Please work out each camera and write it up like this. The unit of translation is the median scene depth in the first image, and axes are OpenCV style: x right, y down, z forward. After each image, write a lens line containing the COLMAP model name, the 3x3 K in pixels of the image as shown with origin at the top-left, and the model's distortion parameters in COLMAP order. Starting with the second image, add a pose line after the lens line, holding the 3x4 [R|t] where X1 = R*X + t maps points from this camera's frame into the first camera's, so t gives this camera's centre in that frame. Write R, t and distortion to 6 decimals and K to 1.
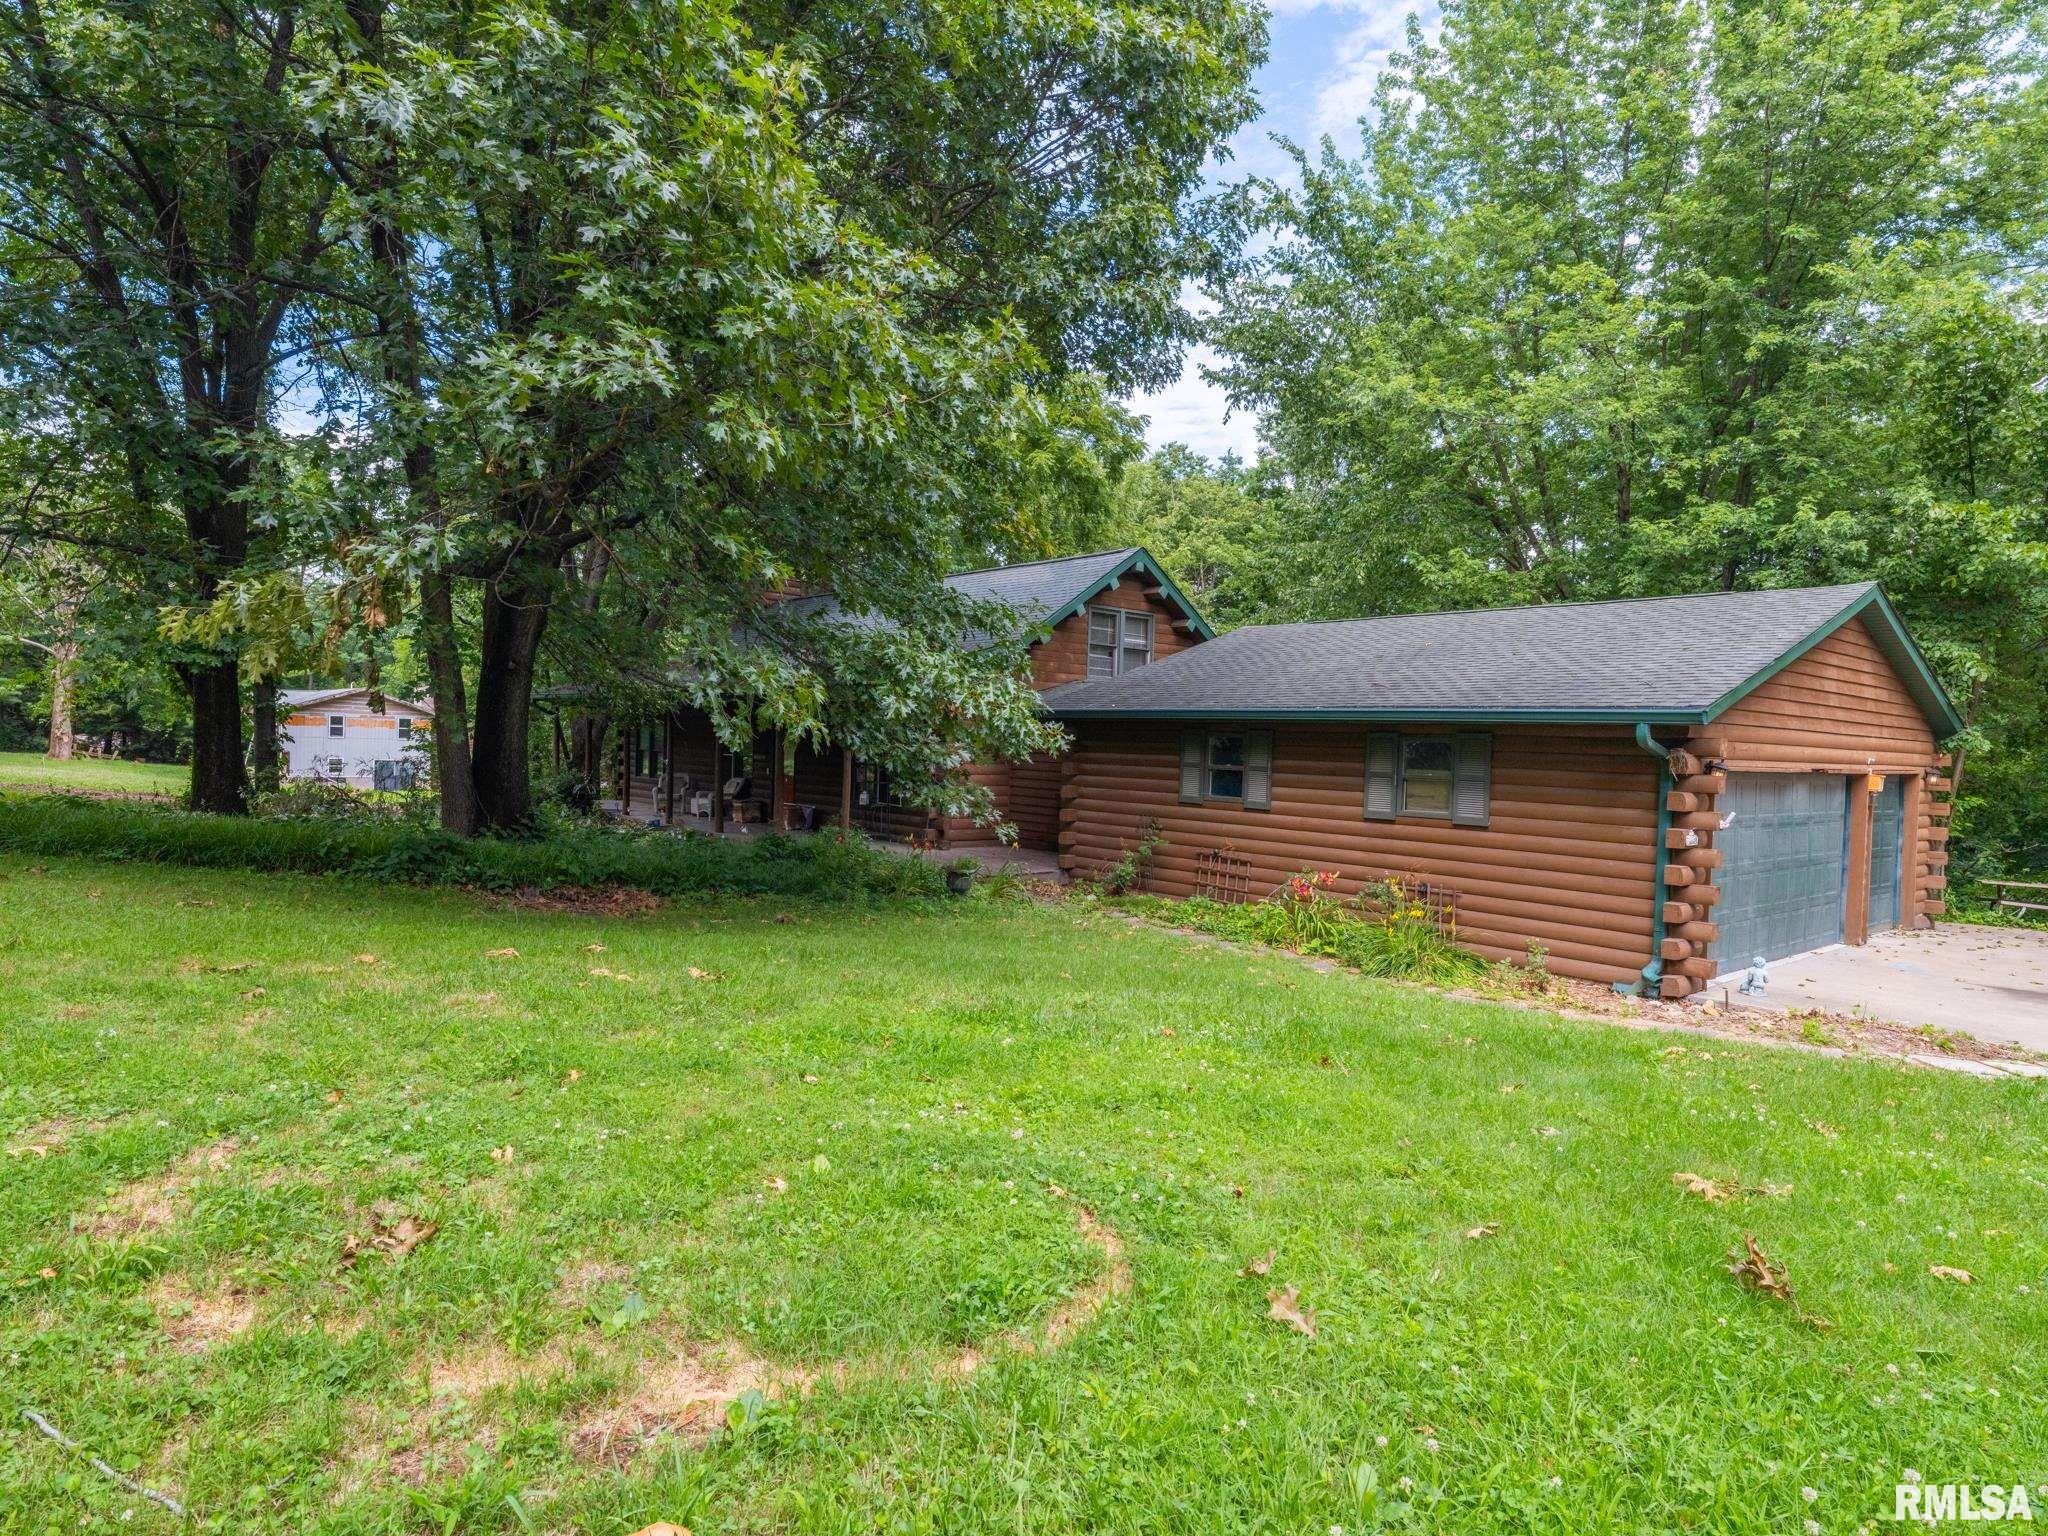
lens RADIAL K [[1191.7, 0, 1024.0], [0, 1191.7, 768.0], [0, 0, 1]] dist [0.004625, 0.001036]
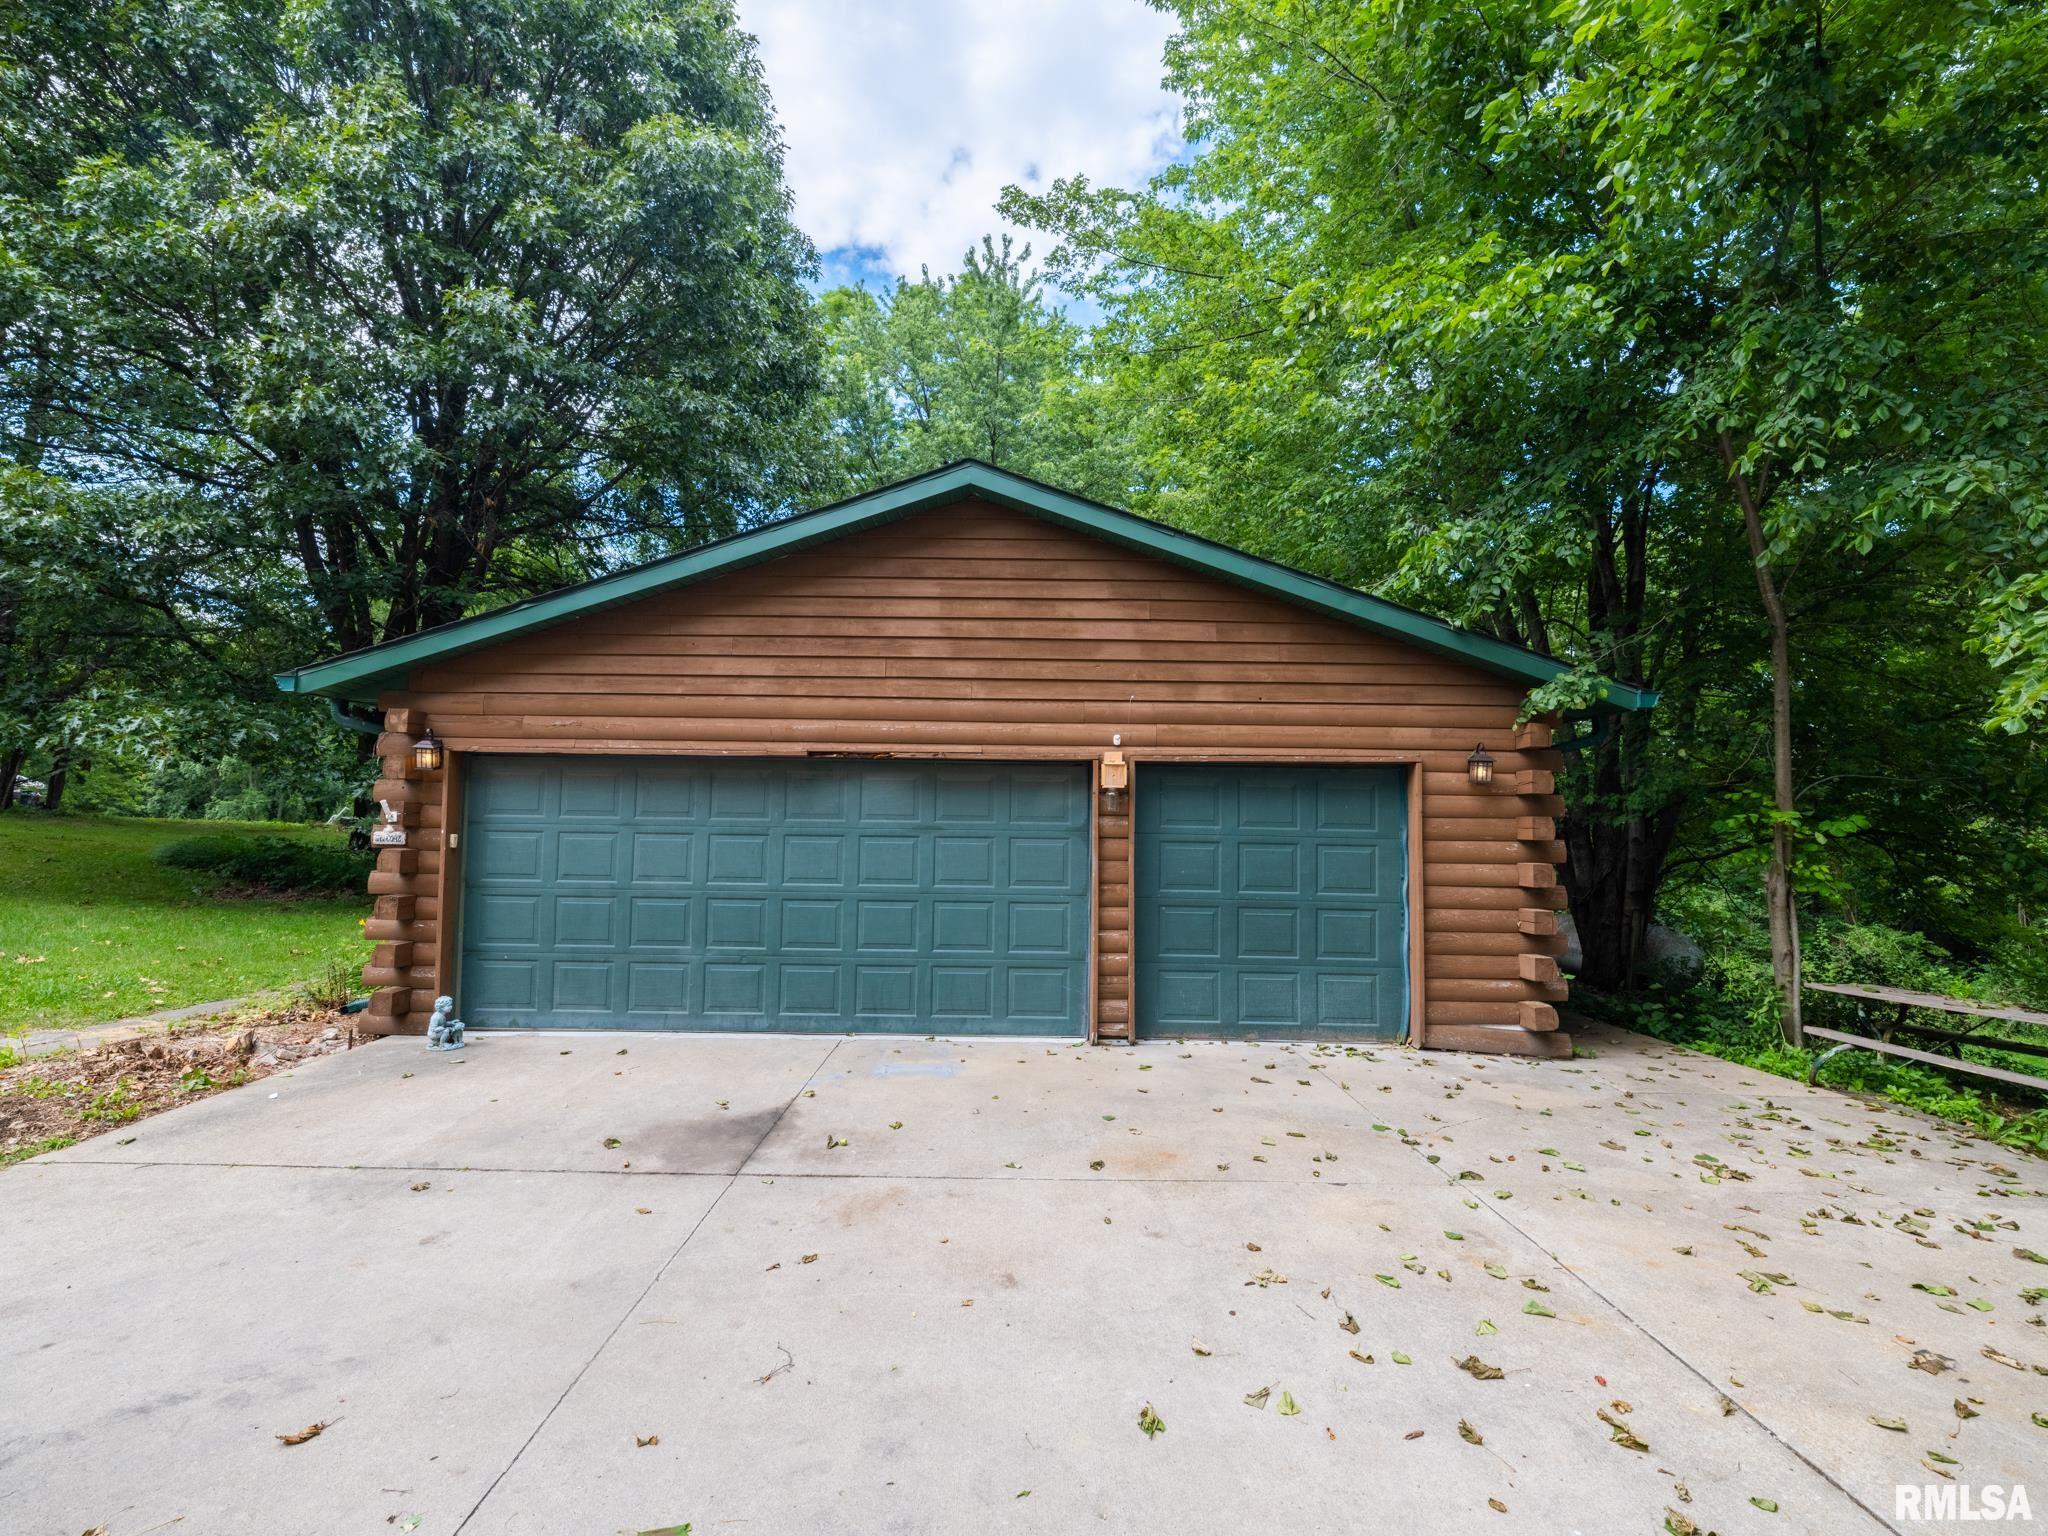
lens RADIAL K [[918.1, 0, 1024.0], [0, 918.1, 768.0], [0, 0, 1]] dist [-0.004436, 0.001534]
pose [[0.750037, -0.067433, -0.657949, 0.987302], [-0.003142, 0.994415, -0.105498, 0.058836], [0.661388, 0.081195, 0.745636, 0.621050]]
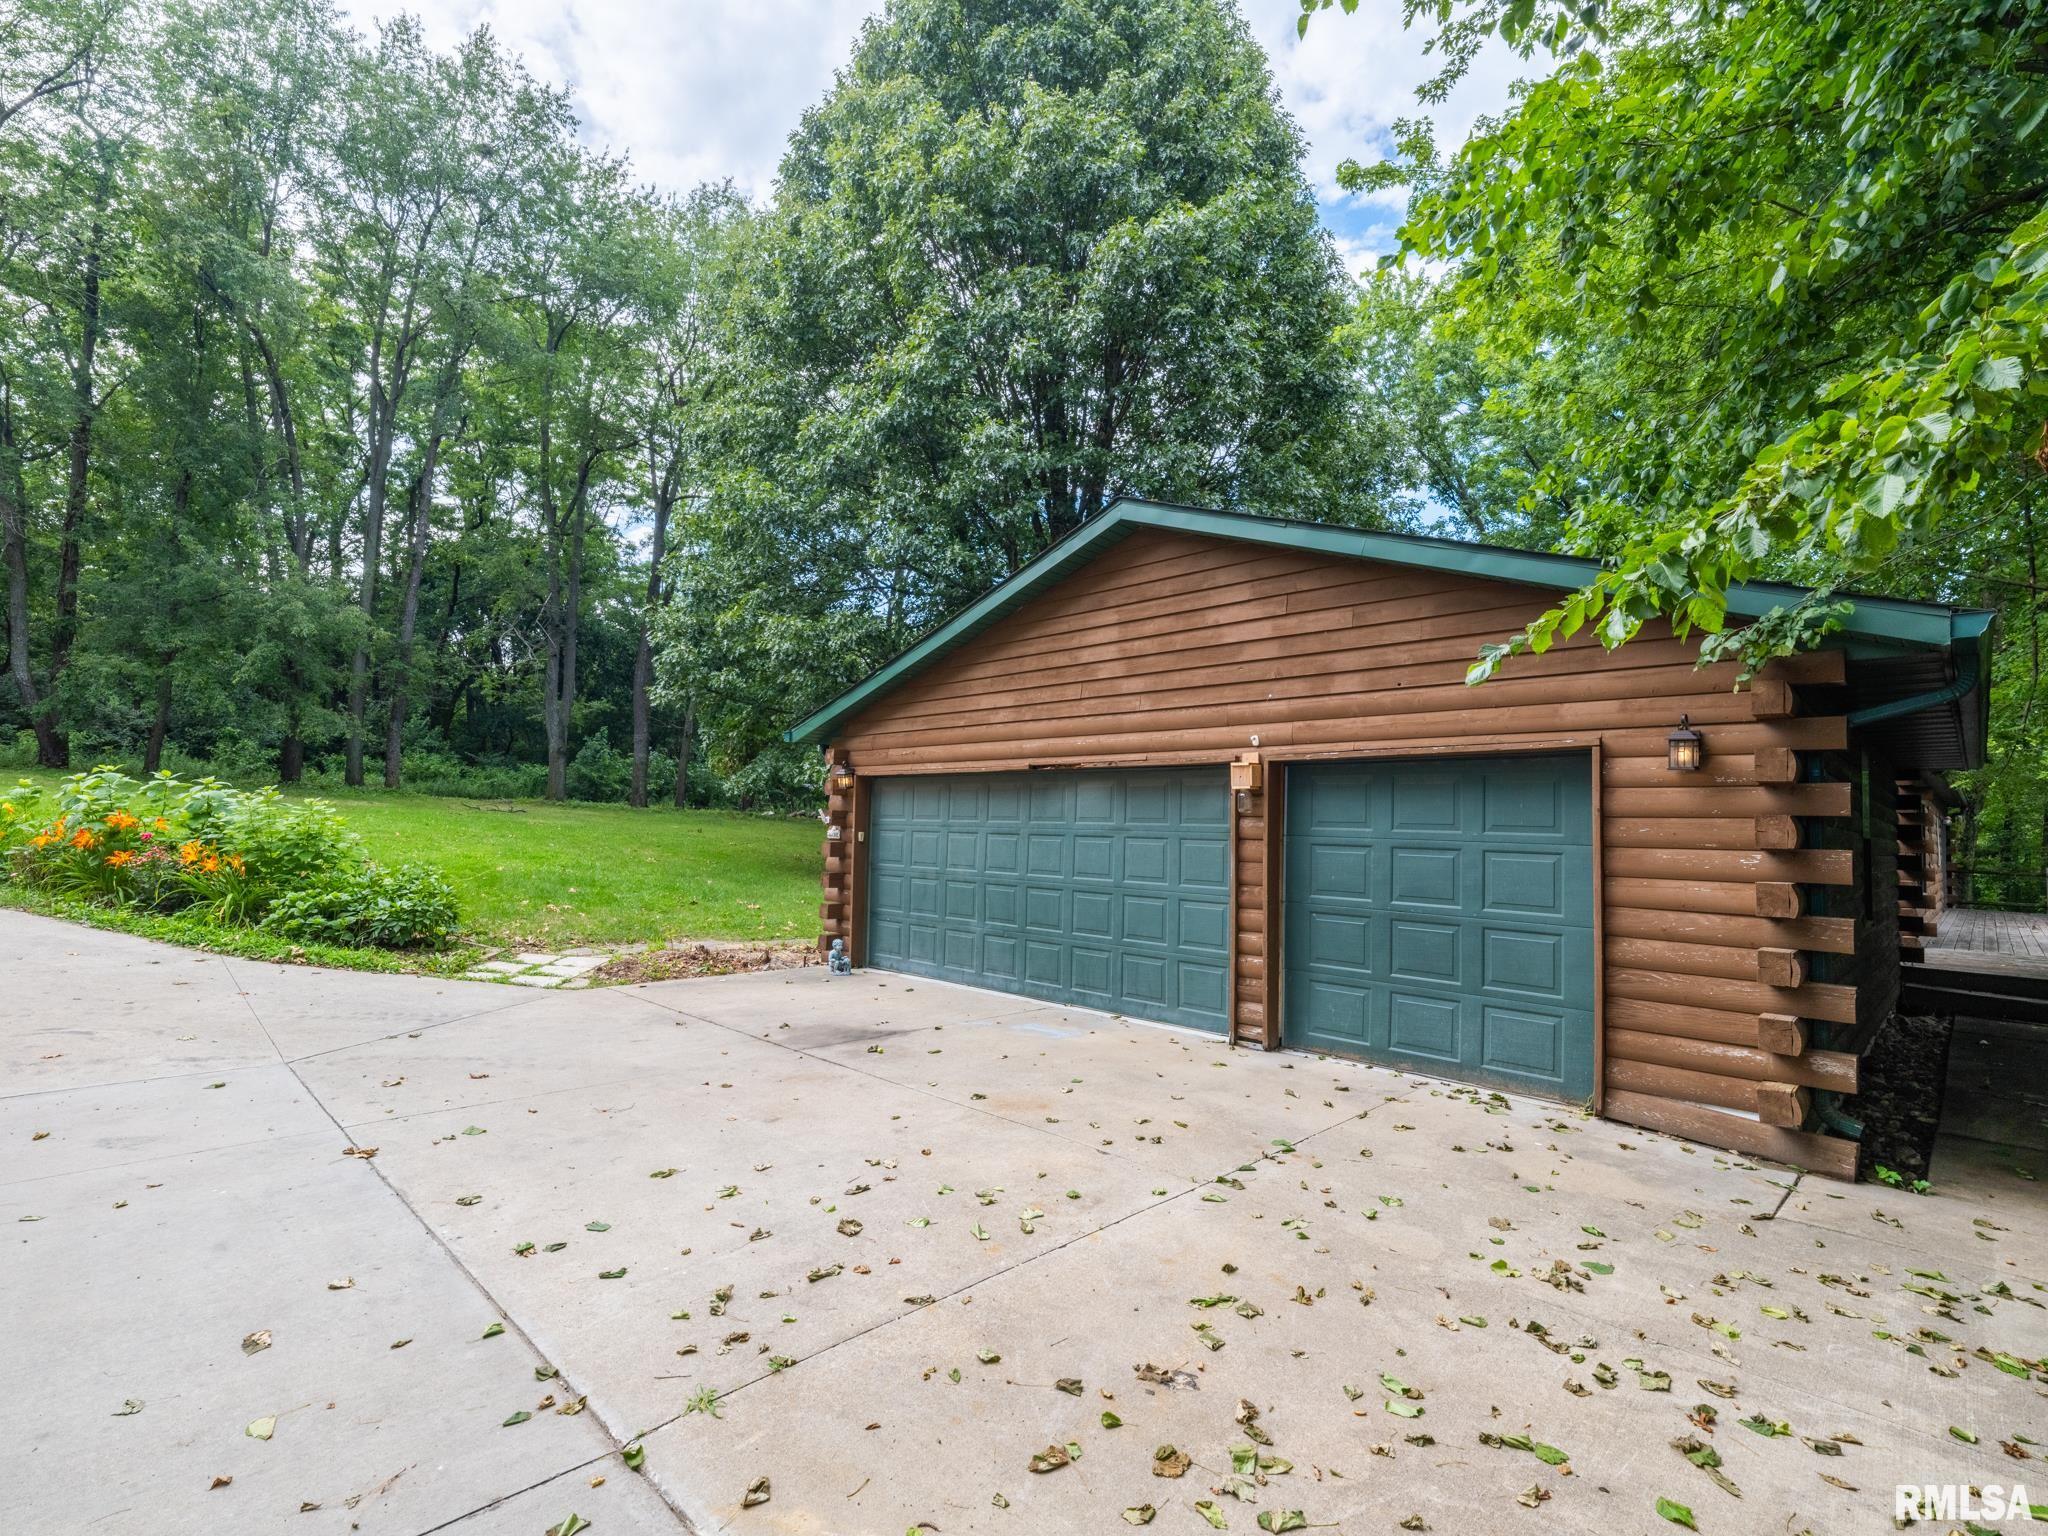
lens RADIAL K [[964.7, 0, 1024.0], [0, 964.7, 768.0], [0, 0, 1]] dist [-0.000562, -0.000813]
pose [[0.070729, -0.100089, -0.992461, 1.193322], [-0.050035, 0.993345, -0.103744, 0.065374], [0.996240, 0.056995, 0.065251, 0.856593]]
